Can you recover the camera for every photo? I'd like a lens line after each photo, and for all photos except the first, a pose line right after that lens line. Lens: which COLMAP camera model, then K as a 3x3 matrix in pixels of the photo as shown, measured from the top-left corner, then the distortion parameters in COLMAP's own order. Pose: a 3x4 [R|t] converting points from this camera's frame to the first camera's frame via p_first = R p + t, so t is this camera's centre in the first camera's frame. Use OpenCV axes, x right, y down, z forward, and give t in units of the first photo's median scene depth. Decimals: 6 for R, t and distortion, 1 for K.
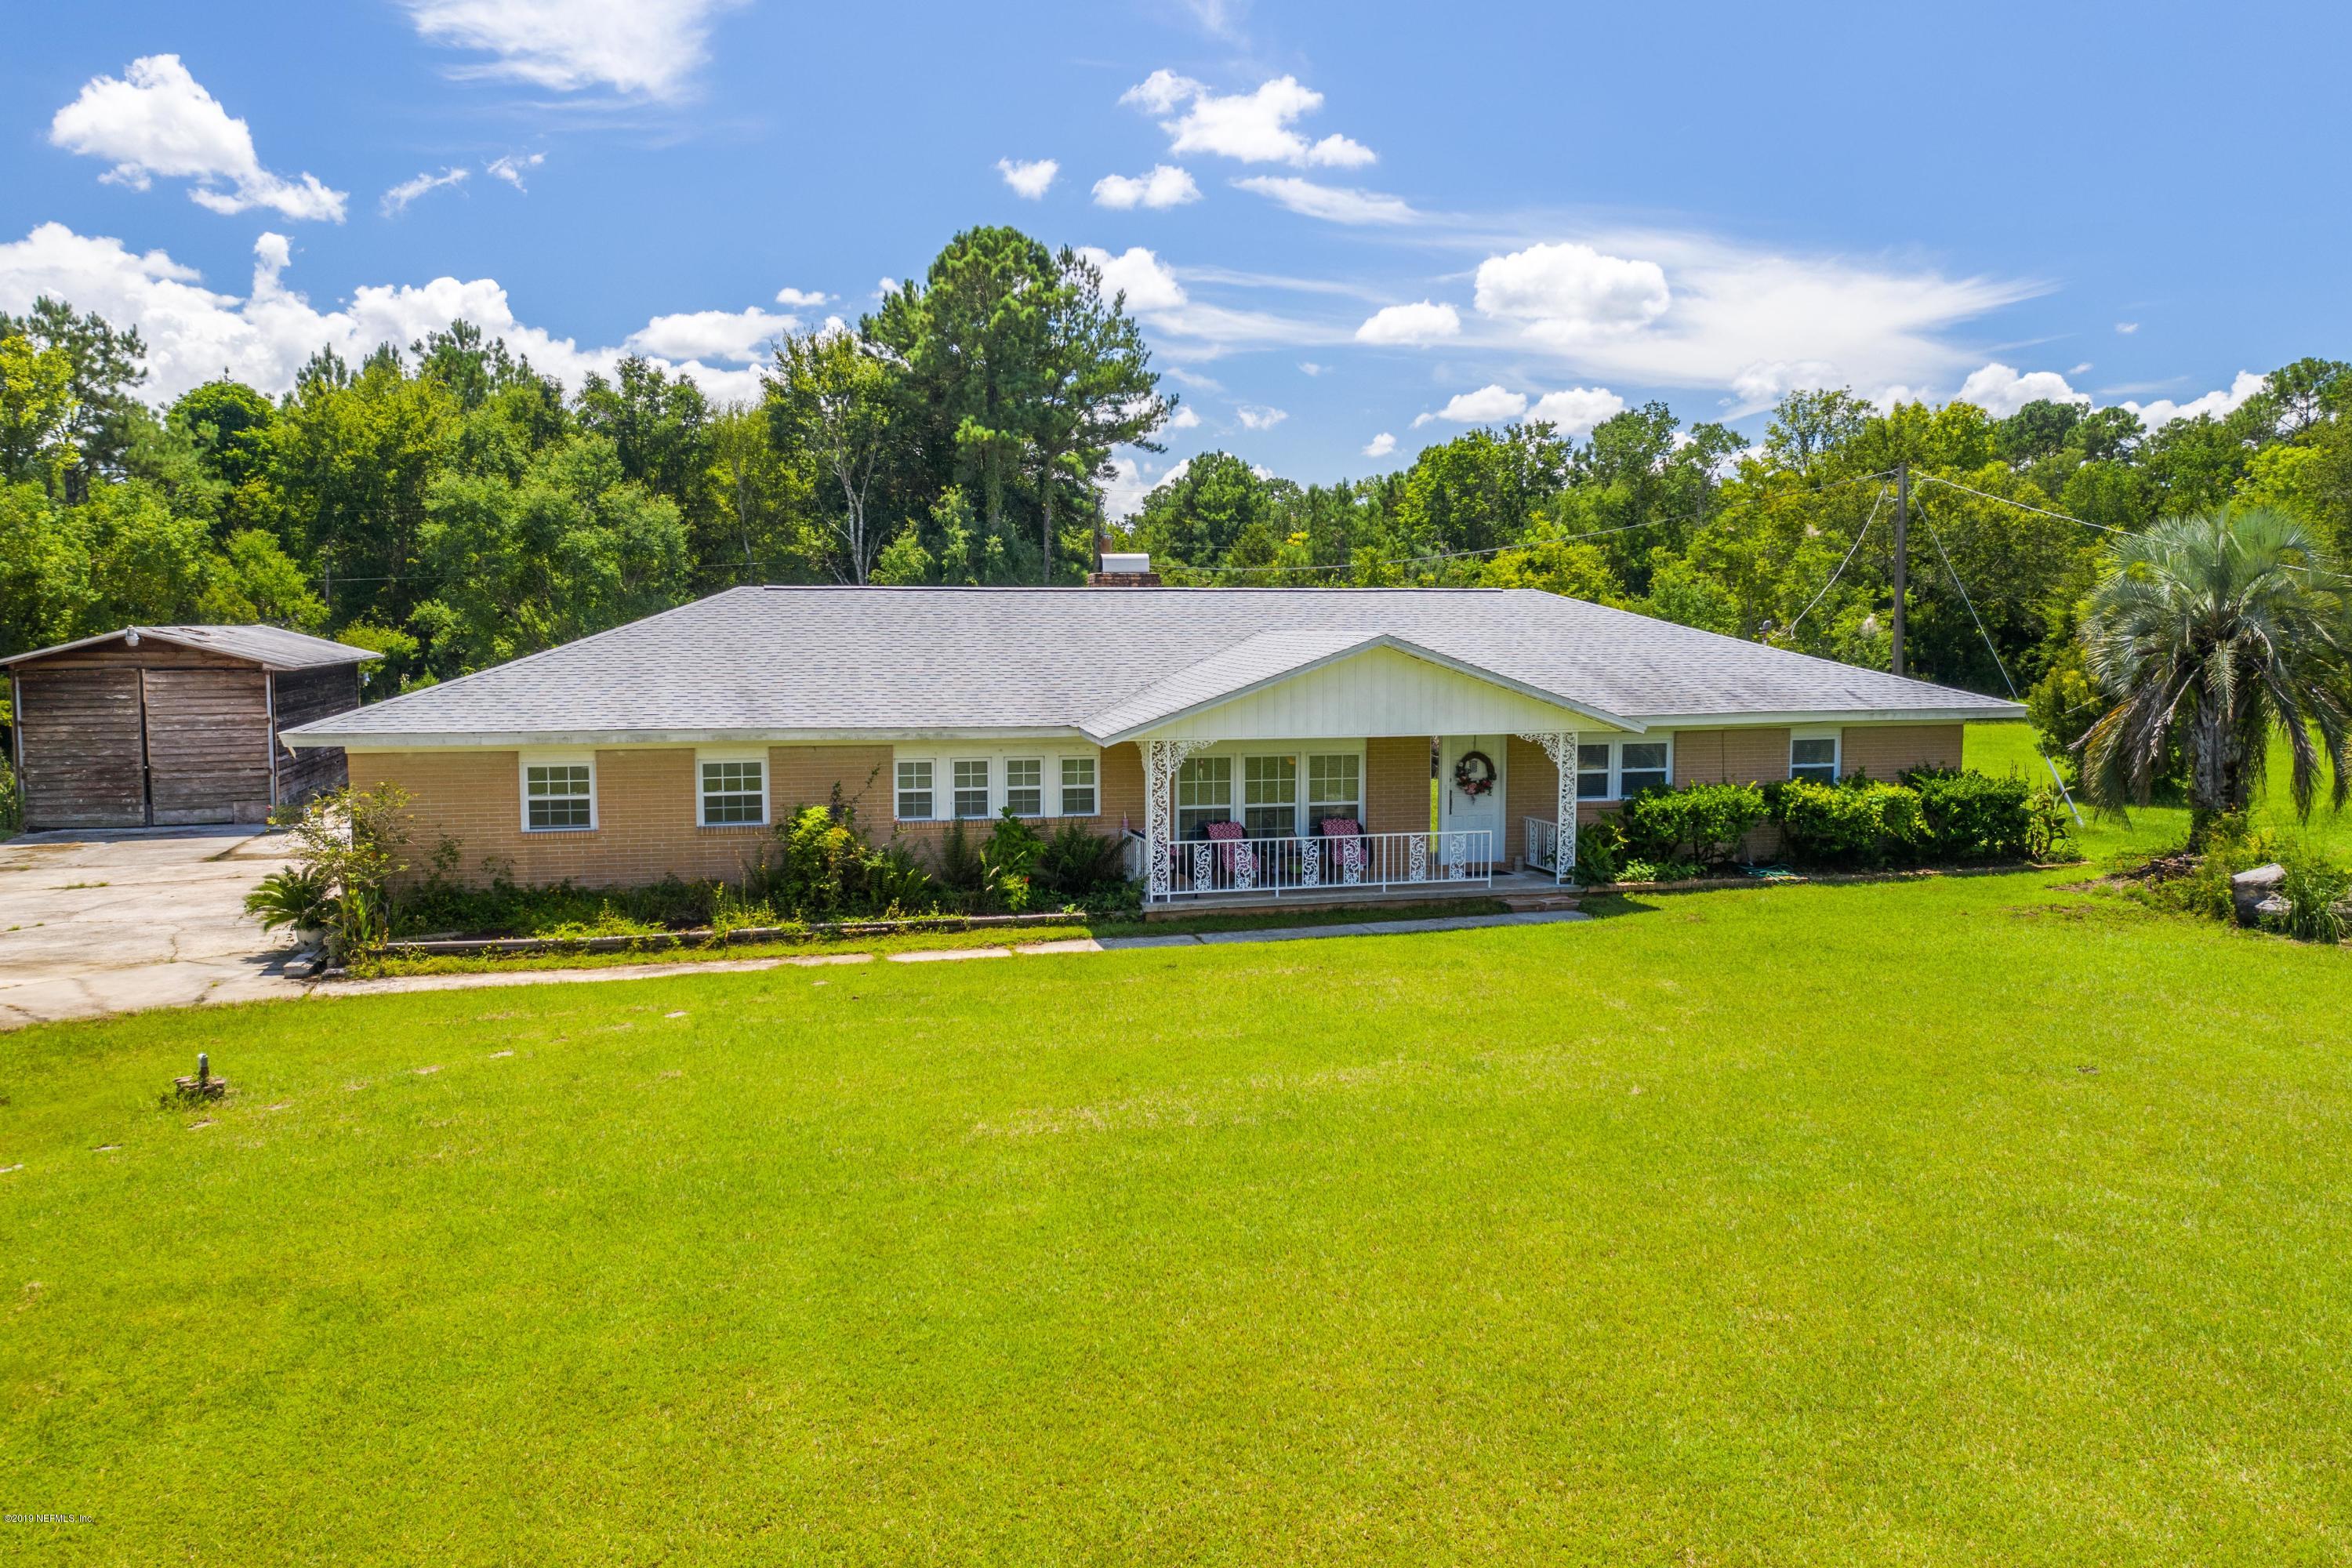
lens RADIAL K [[1838.4, 0, 1168.1], [0, 1838.4, 775.4], [0, 0, 1]] dist [-0.007387, 0.002716]
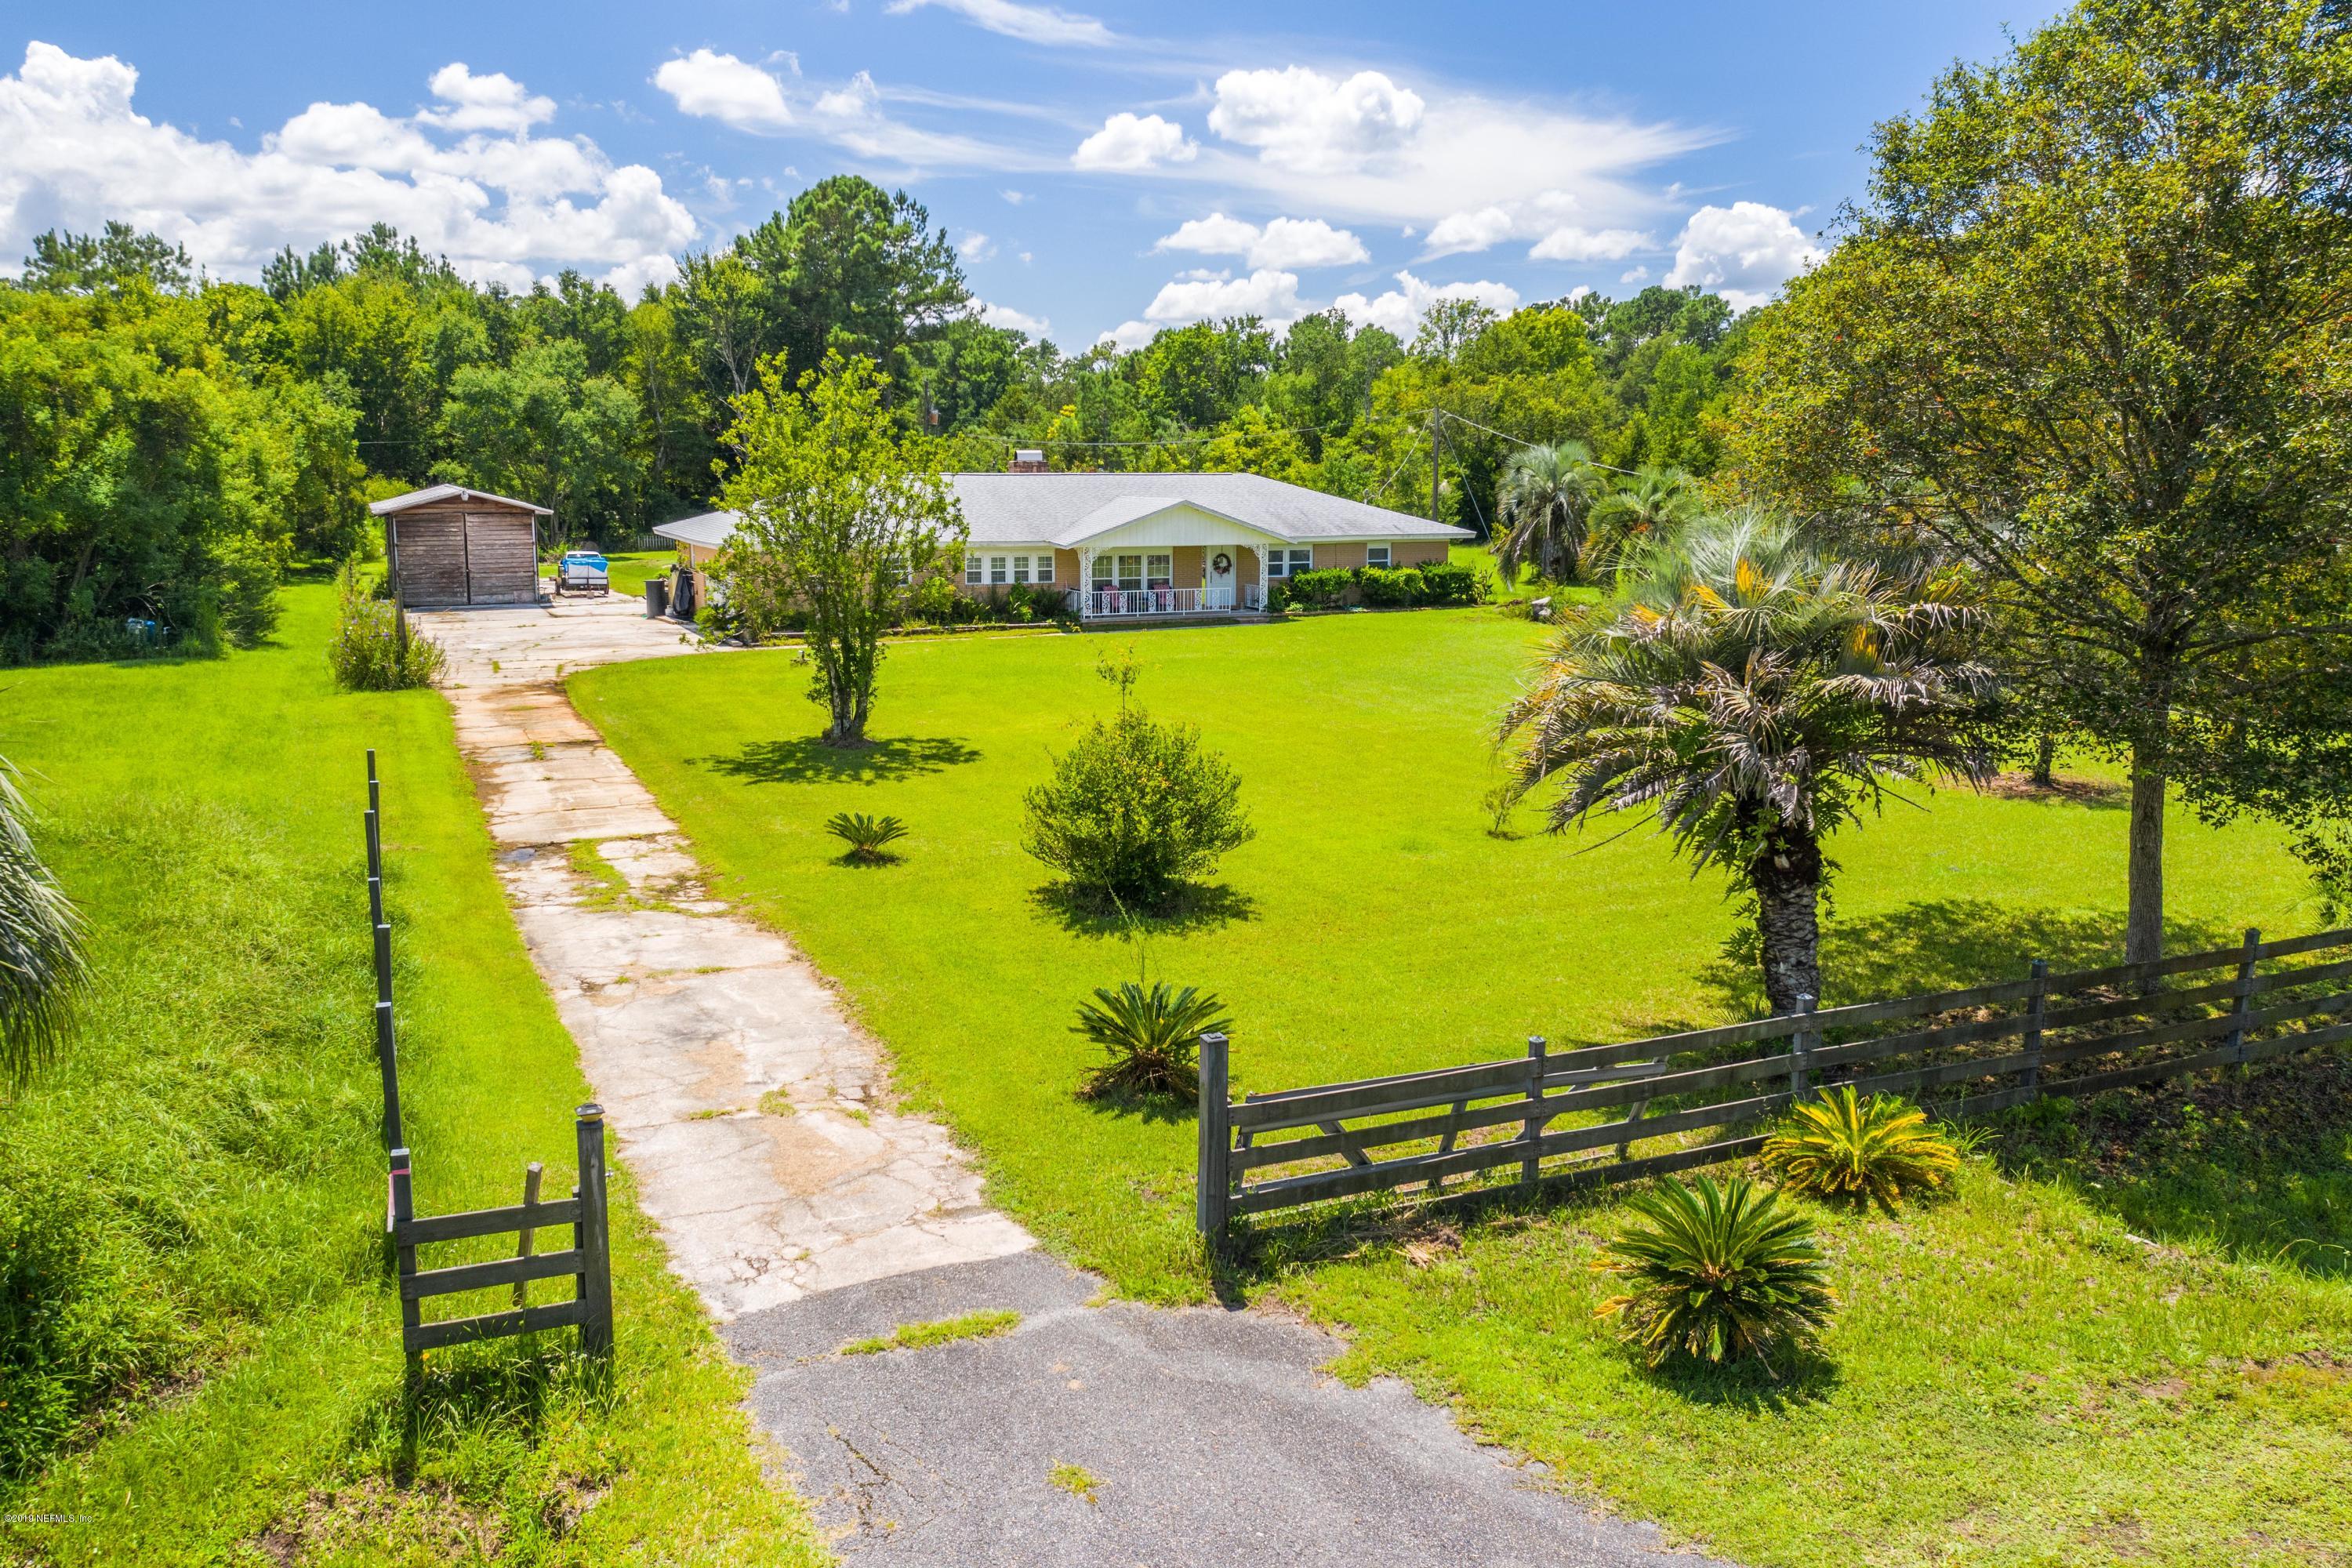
lens RADIAL K [[1838.4, 0, 1168.1], [0, 1838.4, 775.4], [0, 0, 1]] dist [-0.007387, 0.002716]
pose [[0.987916, -0.021141, 0.153539, -0.169622], [0.007745, 0.996150, 0.087326, 0.042110], [-0.154794, -0.085082, 0.984276, -0.829458]]
